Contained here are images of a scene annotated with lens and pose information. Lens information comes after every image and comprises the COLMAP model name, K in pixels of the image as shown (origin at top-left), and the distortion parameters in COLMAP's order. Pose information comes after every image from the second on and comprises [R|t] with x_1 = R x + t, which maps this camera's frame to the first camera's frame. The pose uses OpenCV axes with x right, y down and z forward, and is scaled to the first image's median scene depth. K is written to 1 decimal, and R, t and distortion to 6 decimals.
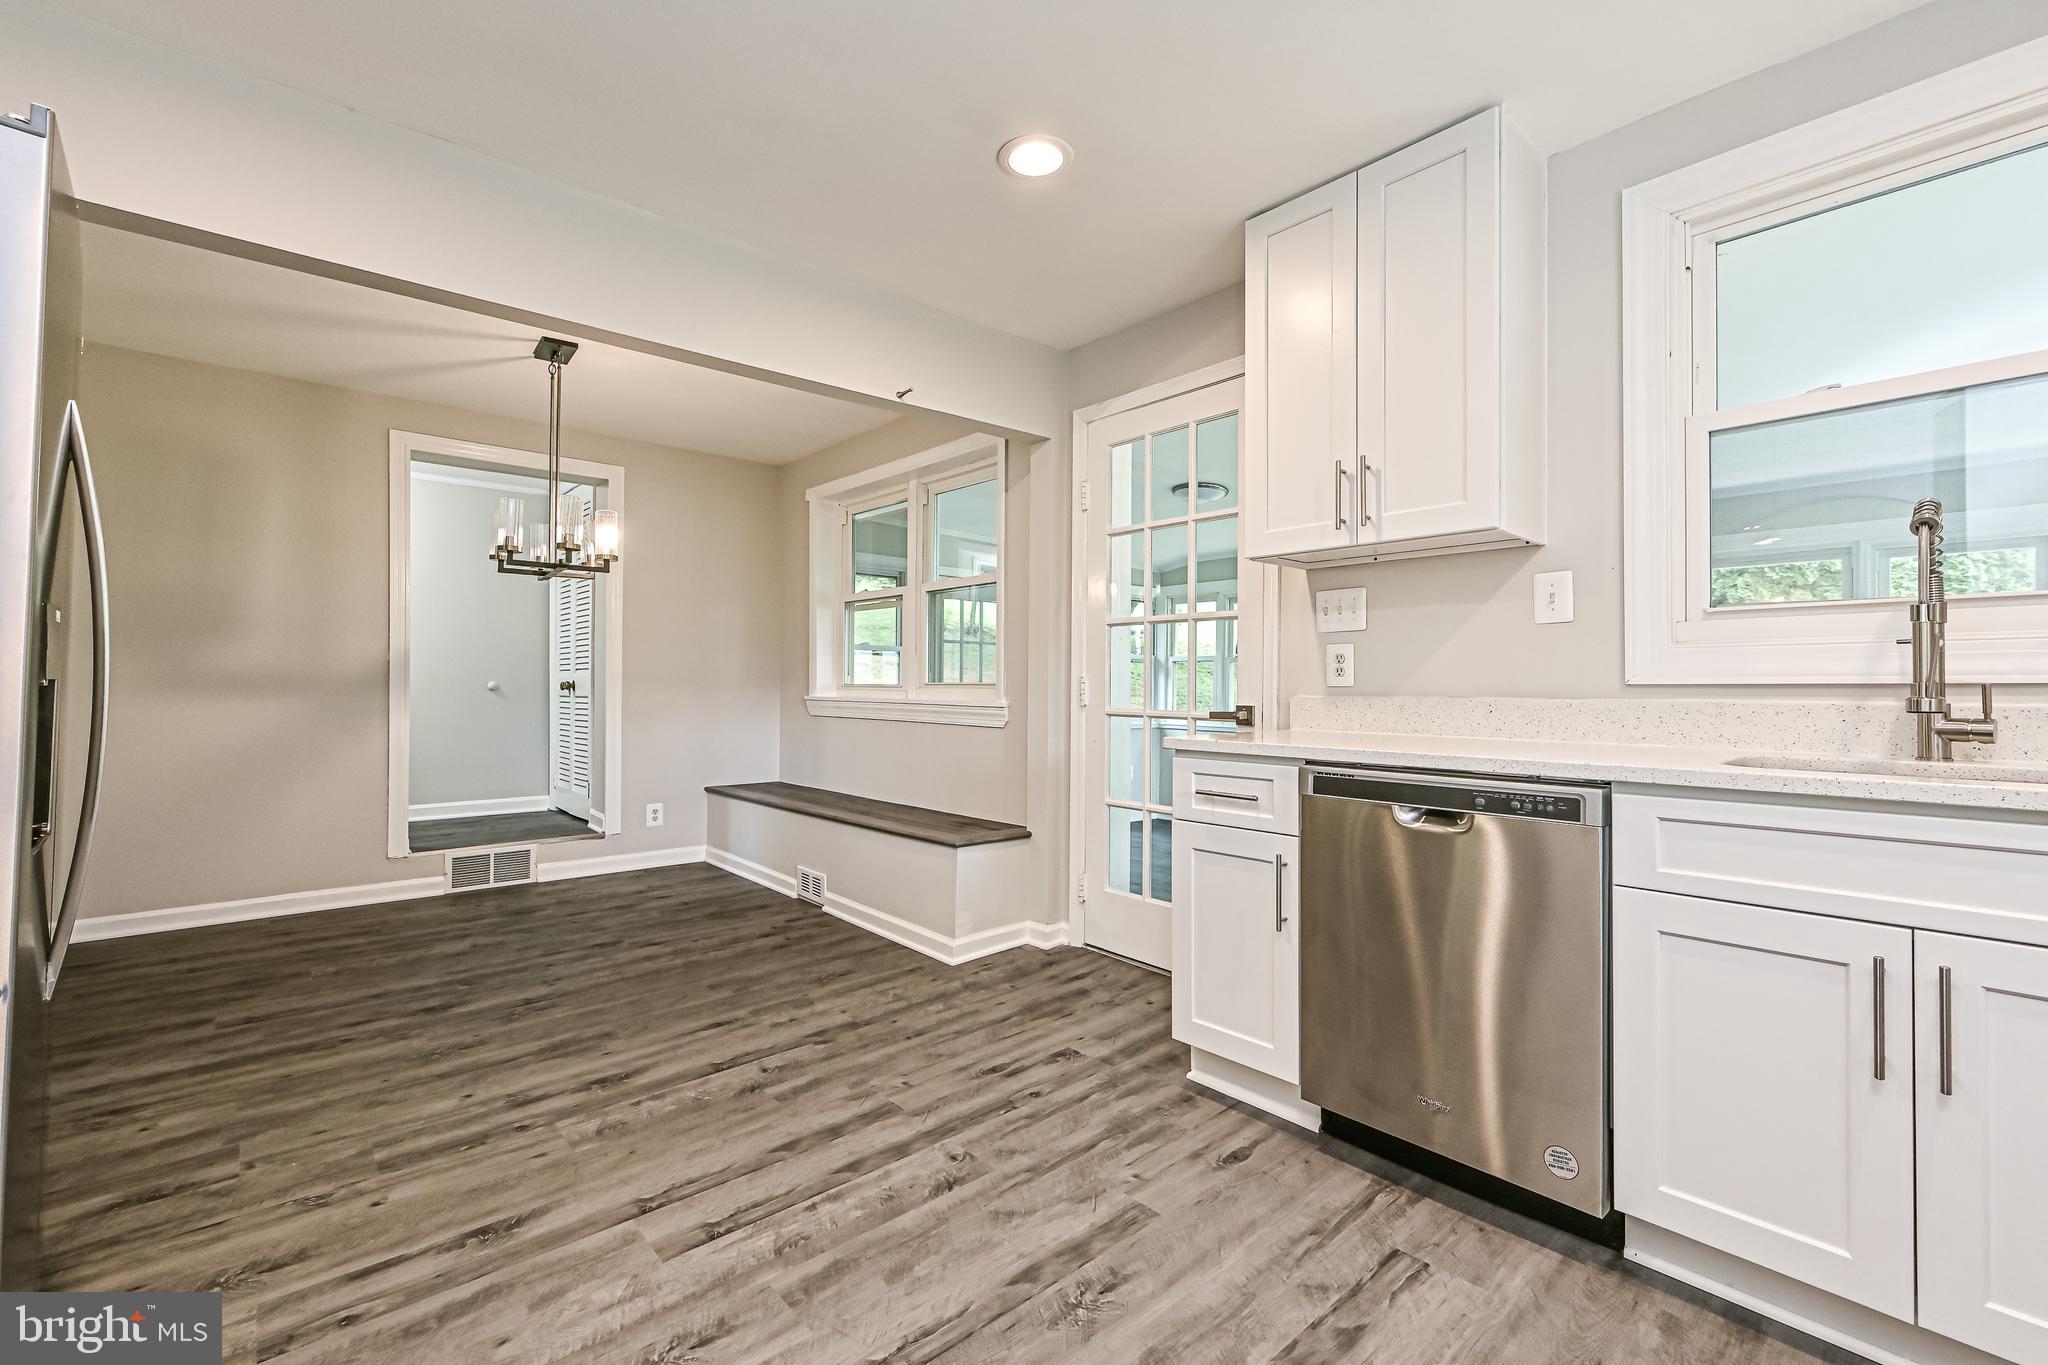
lens RADIAL K [[878.1, 0, 1030.4], [0, 878.1, 677.6], [0, 0, 1]] dist [-0.001912, 0.000480]
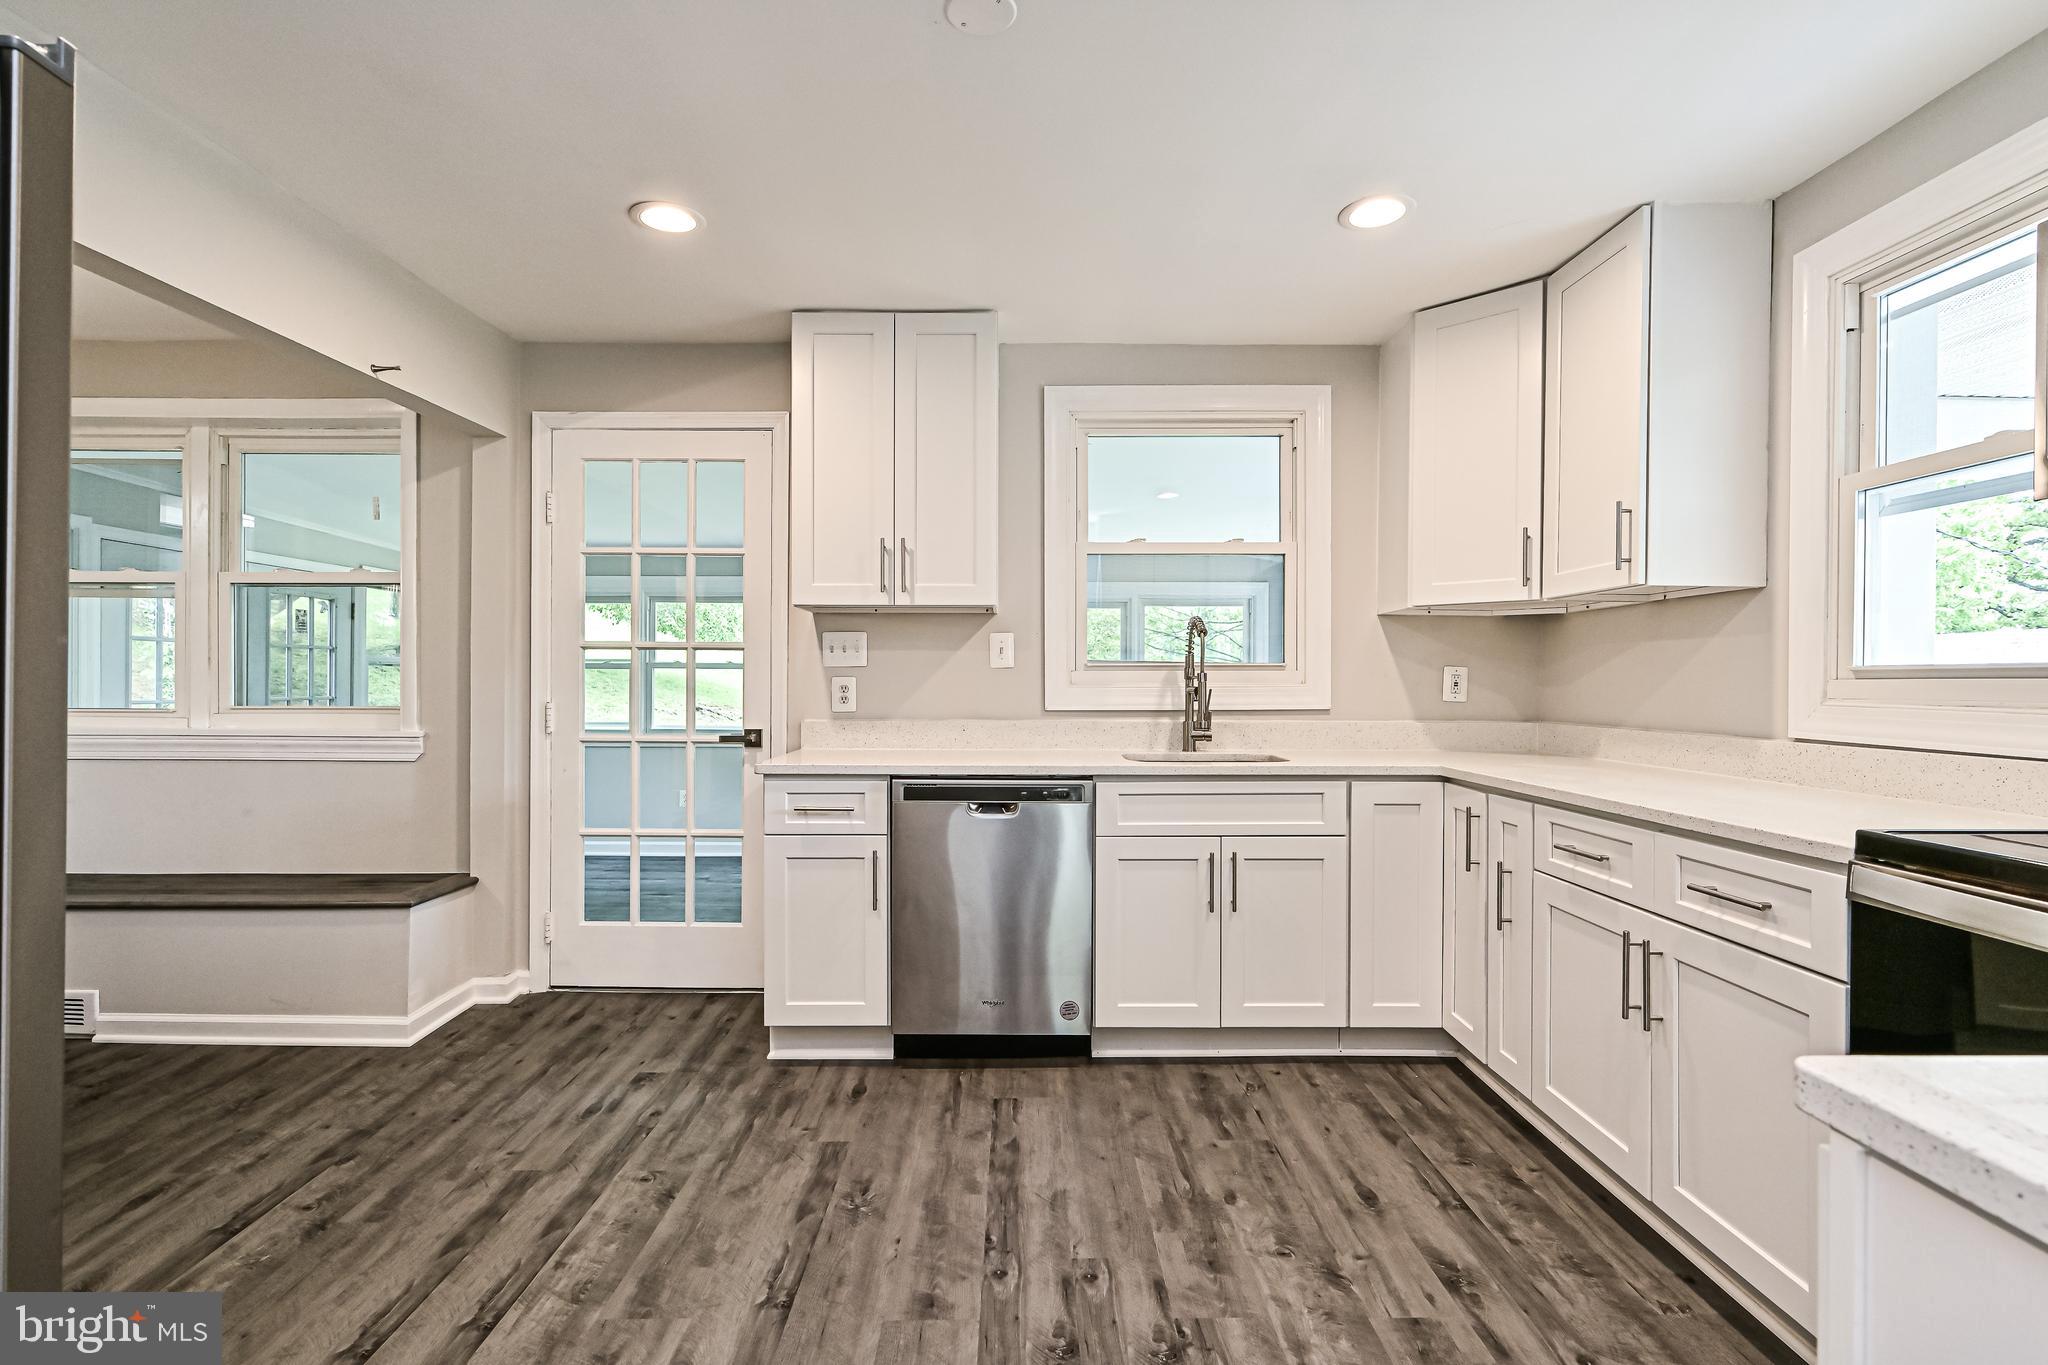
lens RADIAL K [[960.8, 0, 1025.2], [0, 960.8, 687.4], [0, 0, 1]] dist [-0.002999, 0.000675]
pose [[0.662162, -0.007308, 0.749325, -0.506737], [-0.006212, 0.999865, 0.015241, -0.048351], [-0.749335, -0.014747, 0.662027, -0.072345]]
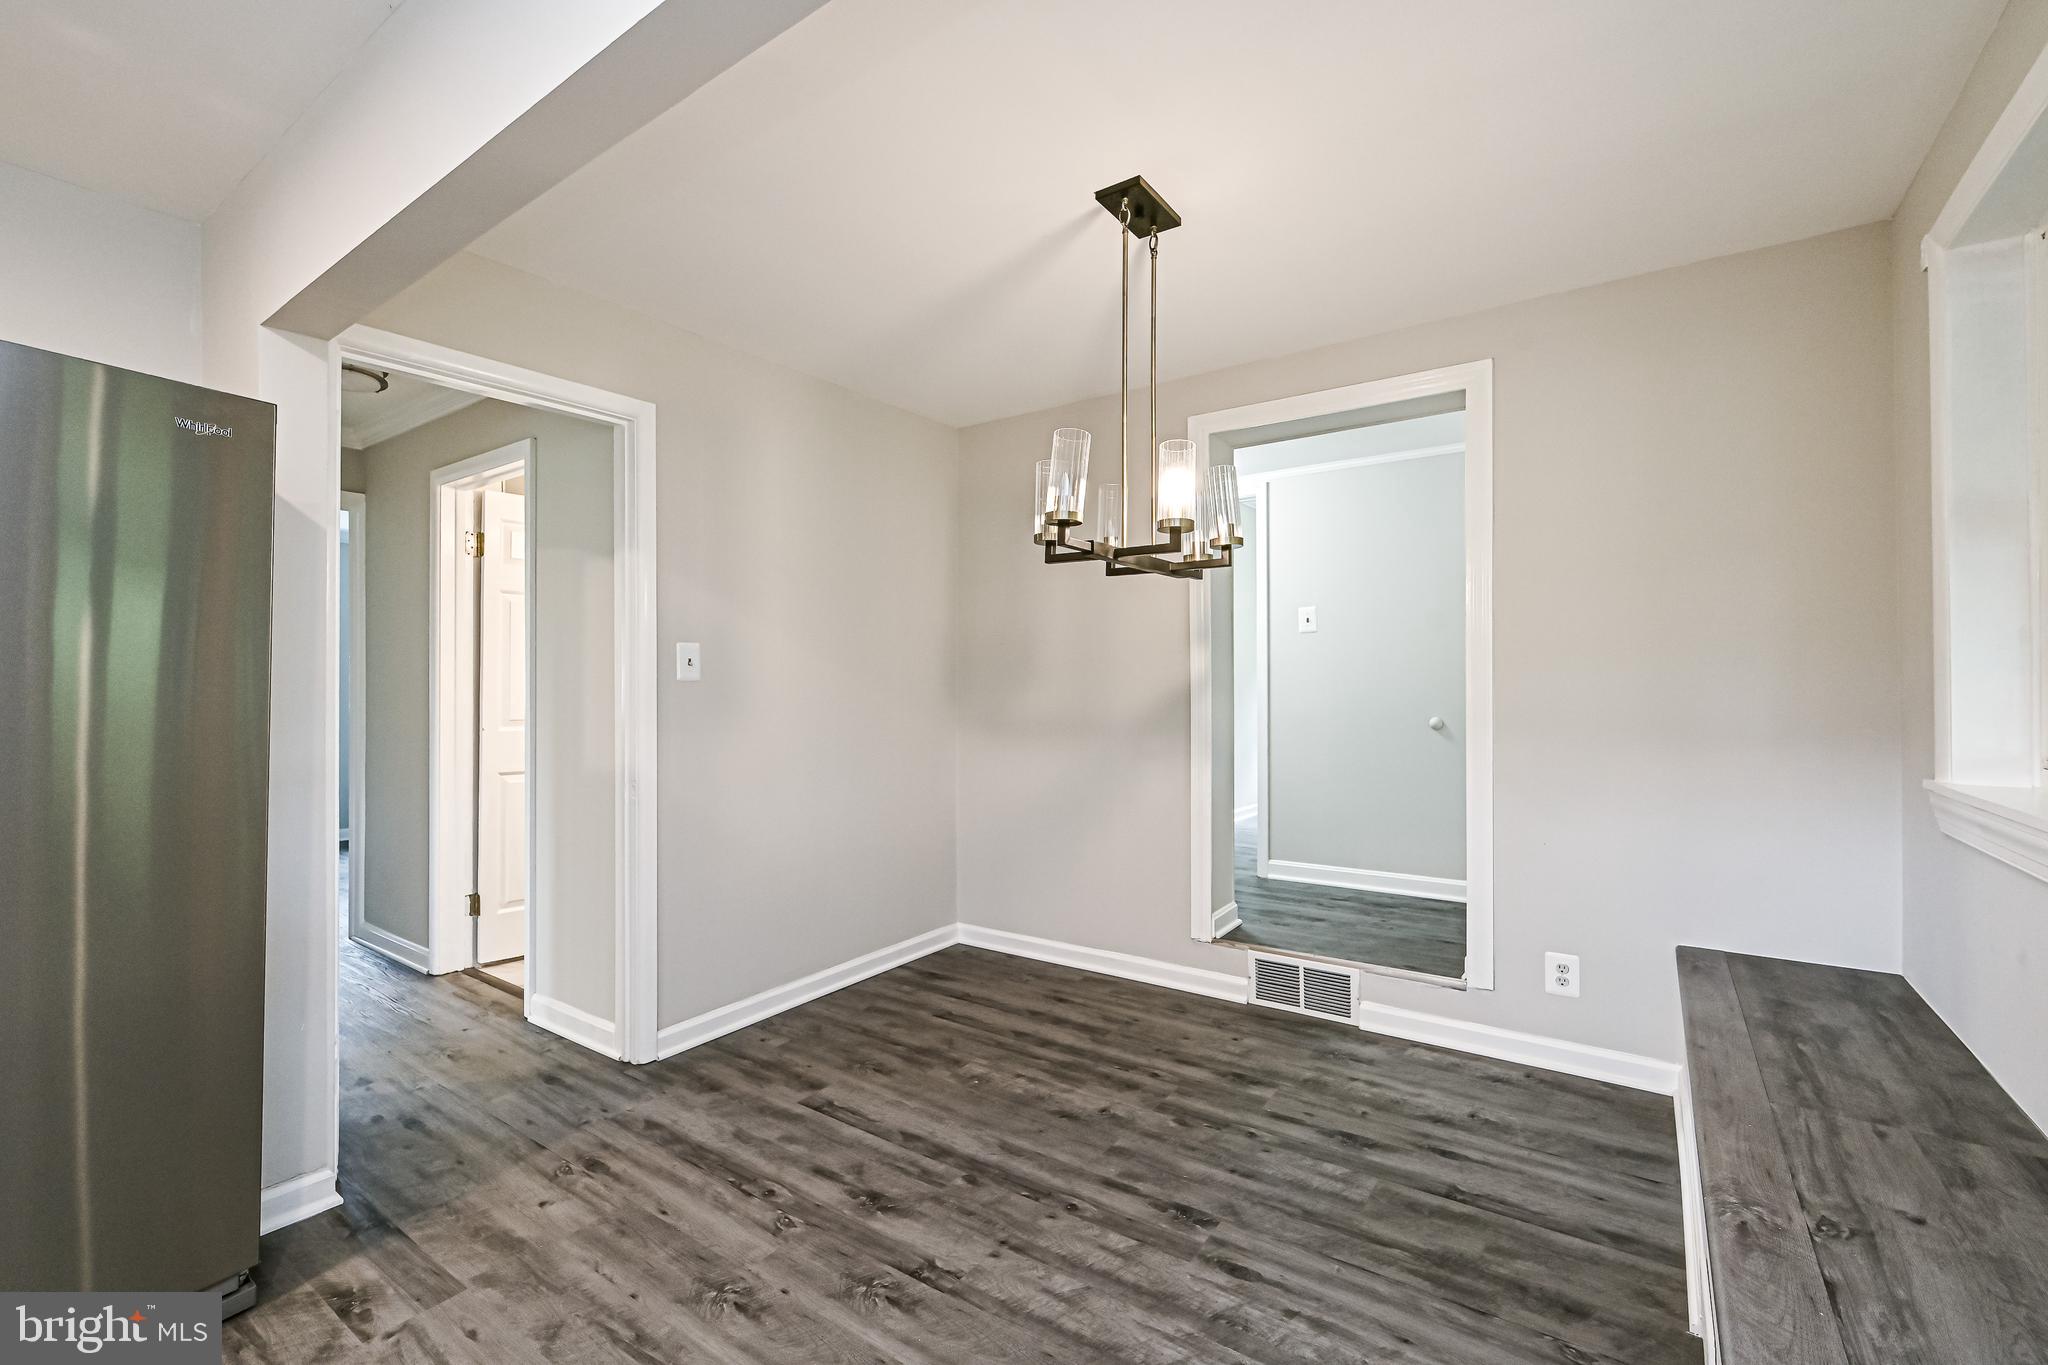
lens RADIAL K [[878.1, 0, 1030.6], [0, 878.1, 680.3], [0, 0, 1]] dist [-0.001912, 0.000480]
pose [[0.223541, -0.013881, -0.974596, 0.063026], [0.009225, 0.999884, -0.012125, -0.044443], [0.974651, -0.006280, 0.223643, 1.091356]]
